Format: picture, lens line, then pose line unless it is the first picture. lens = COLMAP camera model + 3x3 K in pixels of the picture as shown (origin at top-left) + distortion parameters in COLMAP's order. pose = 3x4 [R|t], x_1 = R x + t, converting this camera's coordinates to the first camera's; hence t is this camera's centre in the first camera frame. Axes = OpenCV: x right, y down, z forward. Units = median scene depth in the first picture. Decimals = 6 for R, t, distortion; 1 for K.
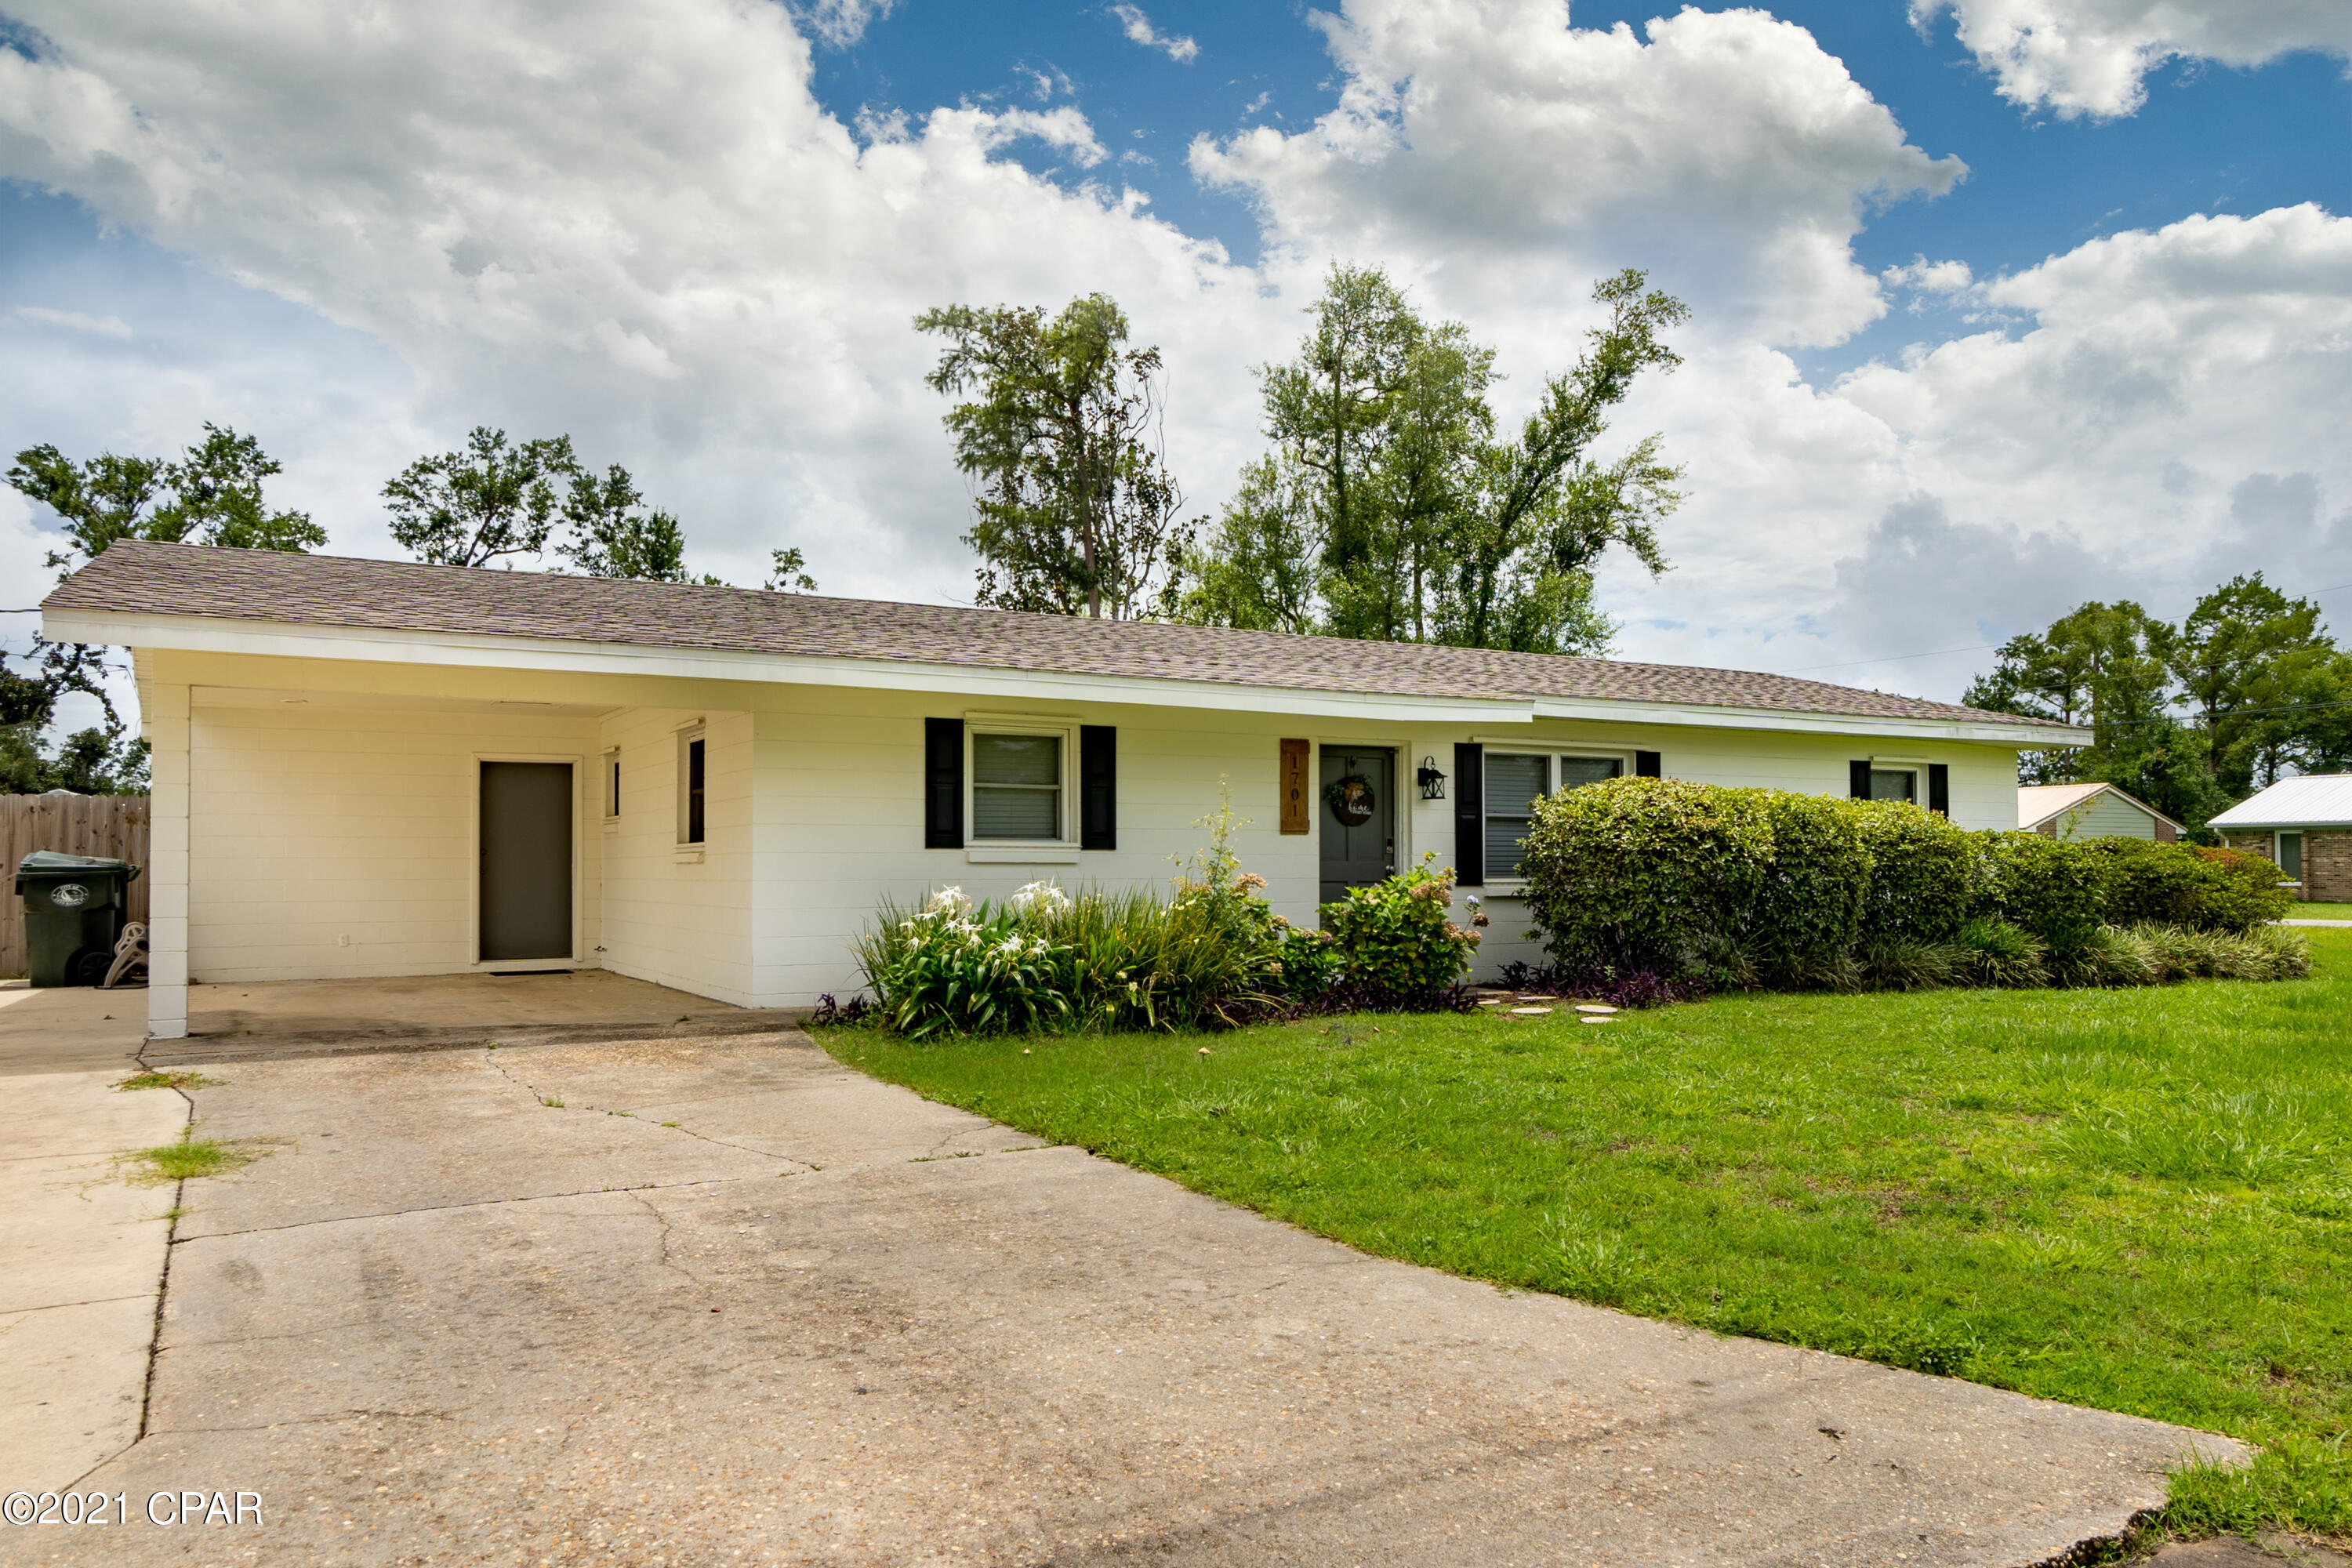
lens RADIAL K [[1578.2, 0, 1176.0], [0, 1578.2, 784.0], [0, 0, 1]] dist [0.018046, 0.000061]
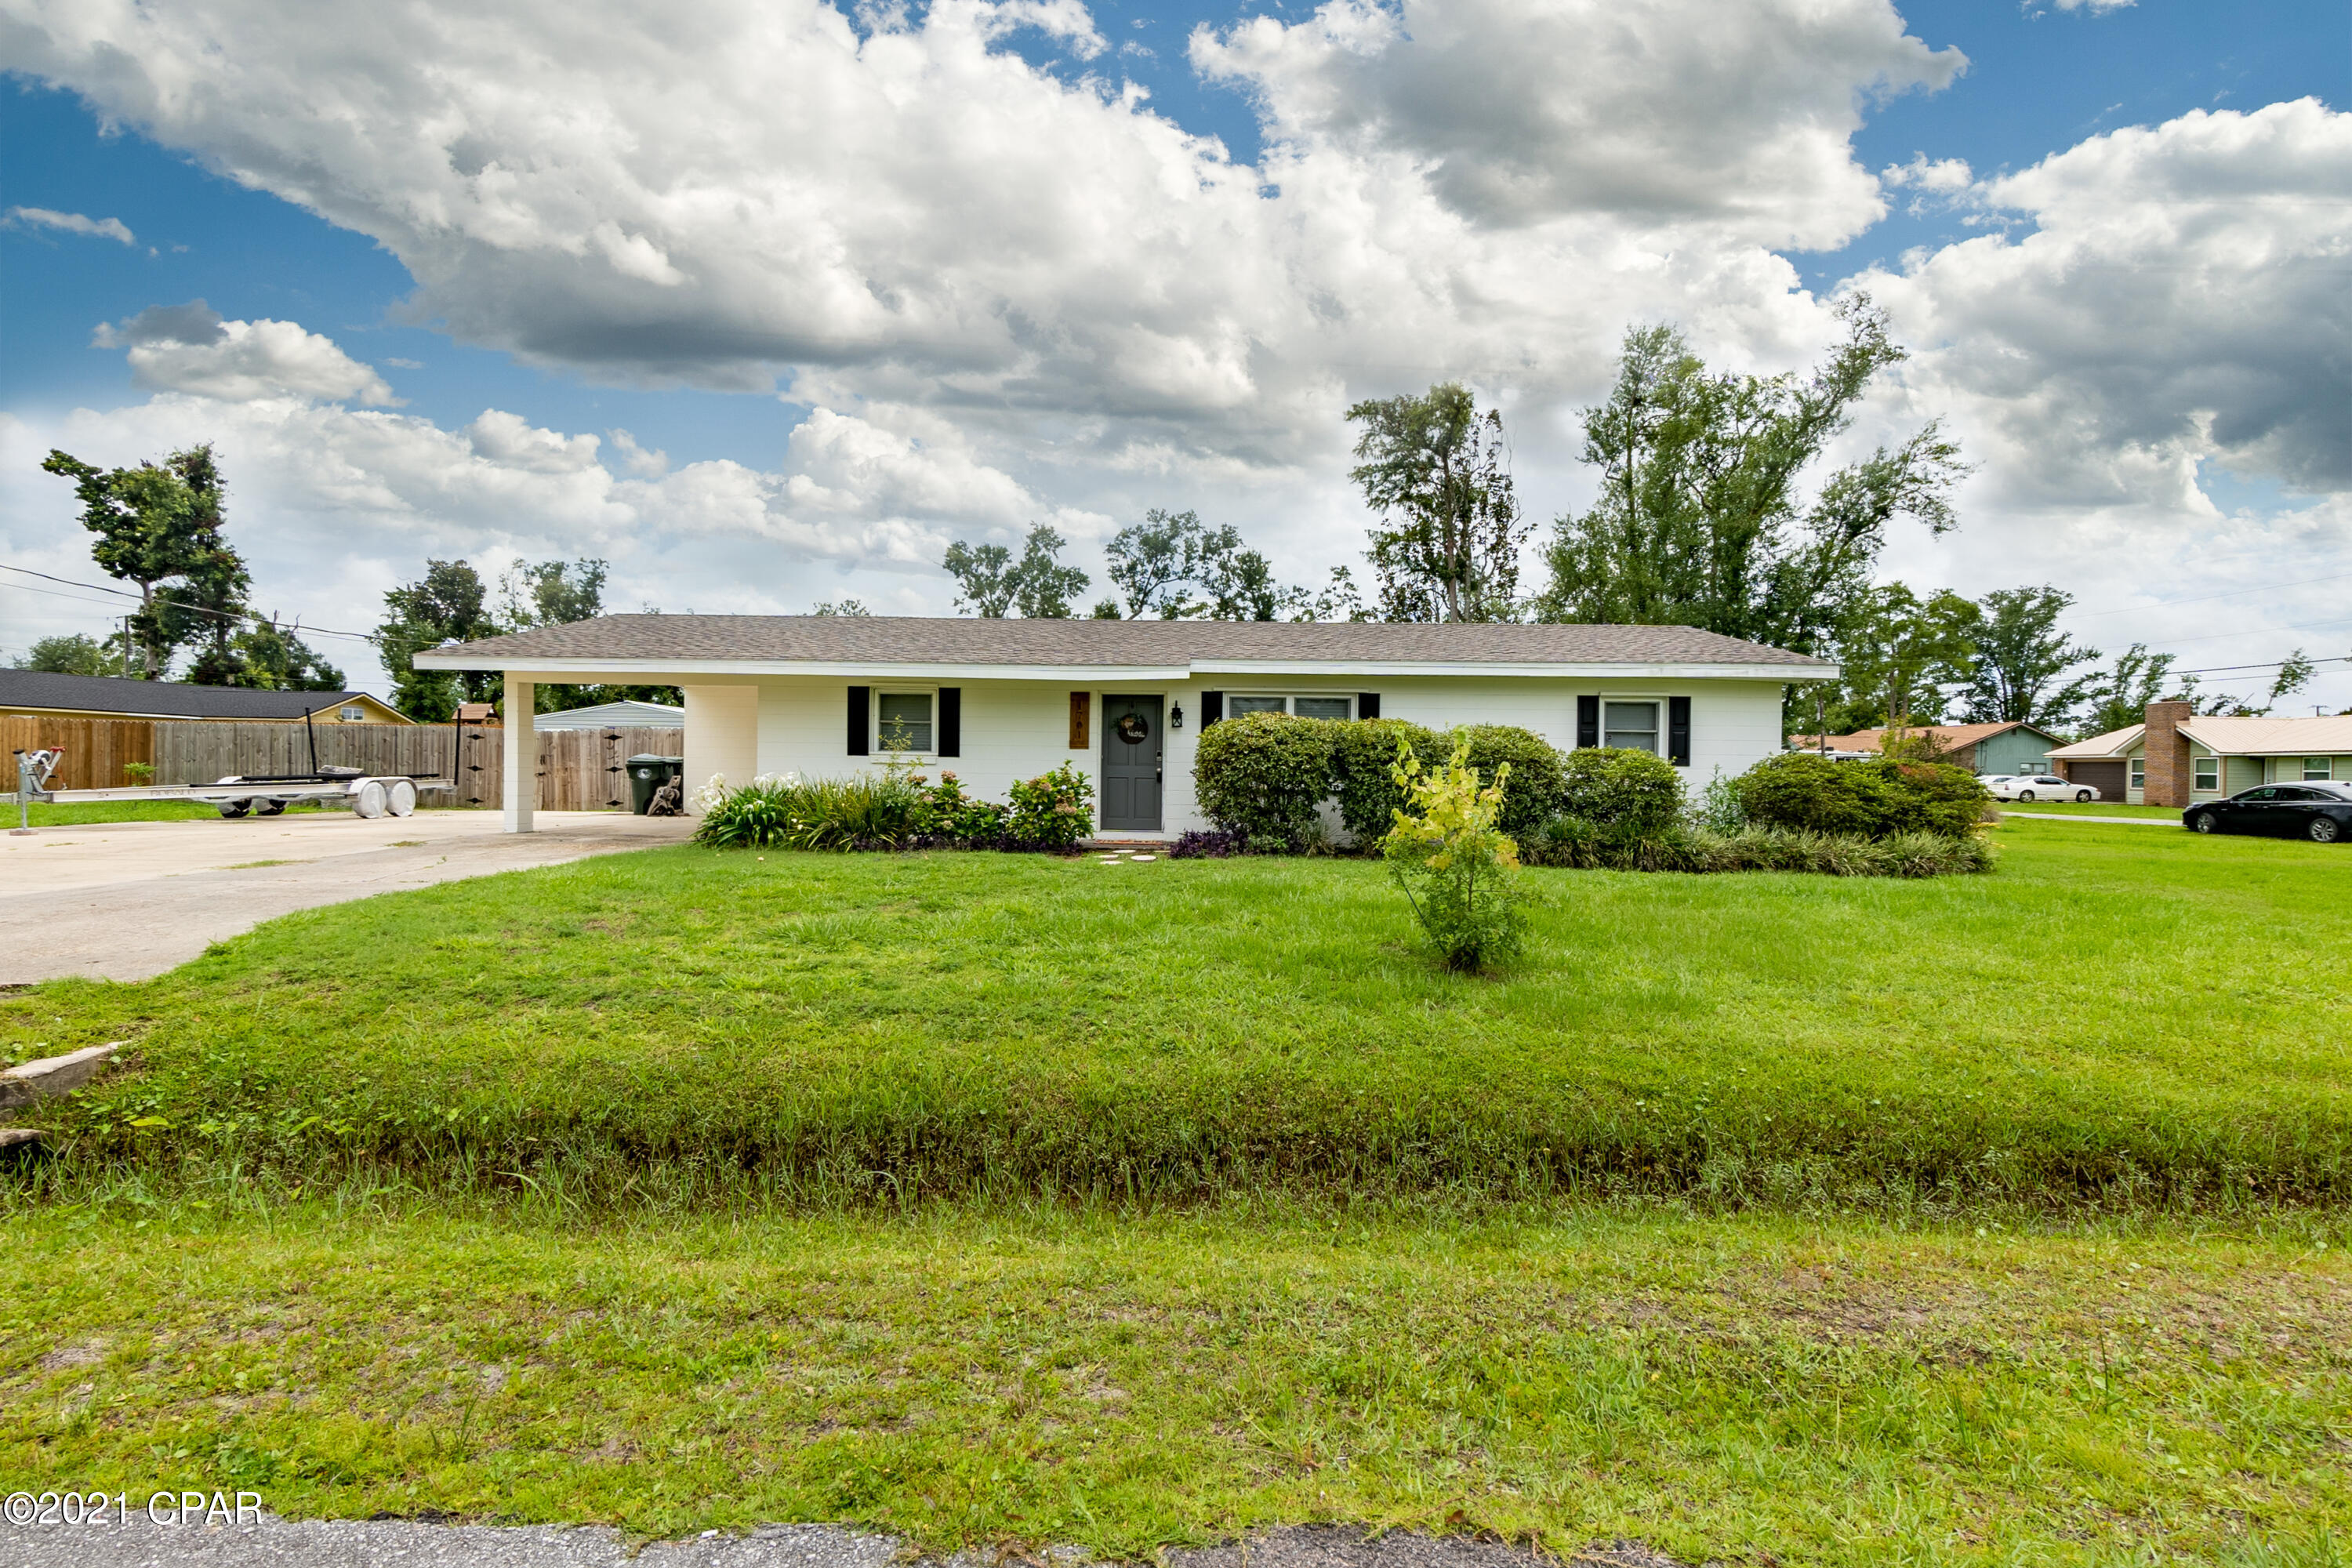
lens RADIAL K [[1073.6, 0, 1208.4], [0, 1073.6, 734.9], [0, 0, 1]] dist [-0.000332, 0.000011]
pose [[0.875100, -0.002329, -0.483936, 0.334817], [0.011251, 0.999816, 0.015532, 0.000470], [0.483810, -0.019037, 0.874966, 0.029682]]
